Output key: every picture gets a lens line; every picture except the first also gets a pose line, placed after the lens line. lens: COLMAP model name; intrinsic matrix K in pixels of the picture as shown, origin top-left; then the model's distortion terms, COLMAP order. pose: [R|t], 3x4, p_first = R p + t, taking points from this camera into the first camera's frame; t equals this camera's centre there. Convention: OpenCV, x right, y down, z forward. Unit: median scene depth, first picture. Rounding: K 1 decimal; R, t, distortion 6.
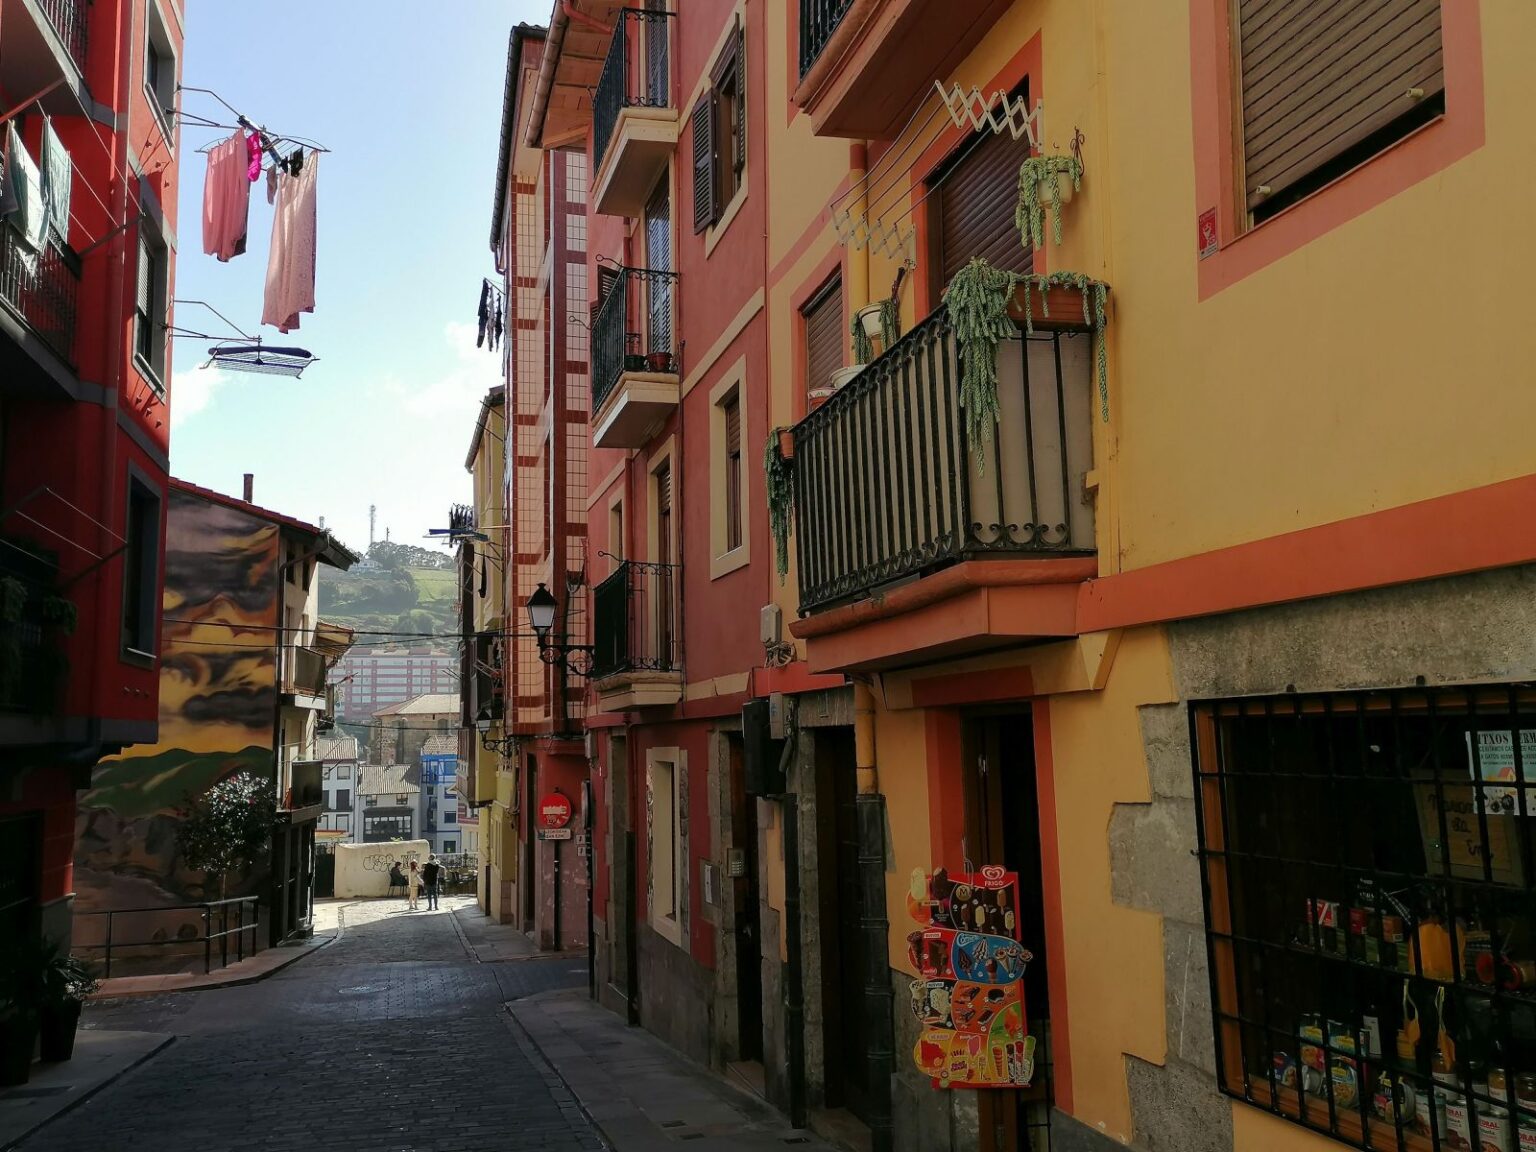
lens RADIAL K [[1386.2, 0, 768.0], [0, 1386.2, 576.0], [0, 0, 1]] dist [0.000600, 0.000247]
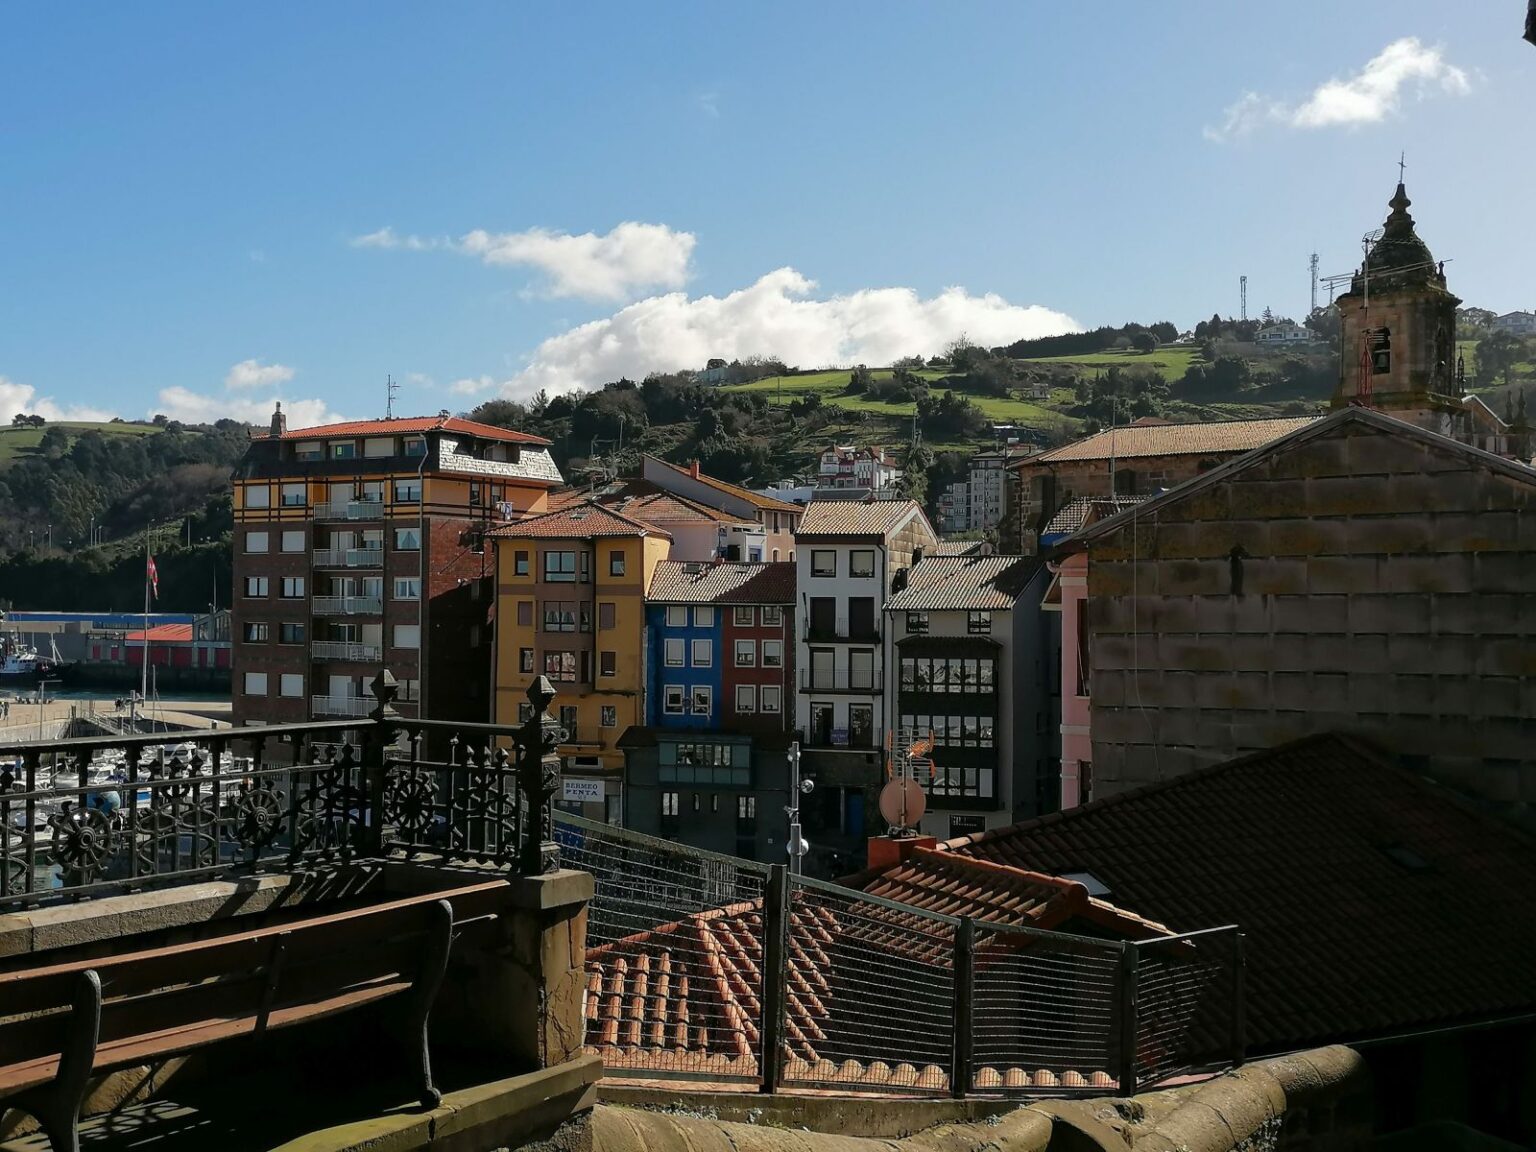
lens RADIAL K [[1774.1, 0, 768.0], [0, 1774.1, 576.0], [0, 0, 1]] dist [-0.000896, -0.001859]
pose [[0.823583, 0.013812, -0.567027, 0.017419], [0.047222, 0.994563, 0.092814, 0.086561], [0.565226, -0.103216, 0.818453, 0.471277]]
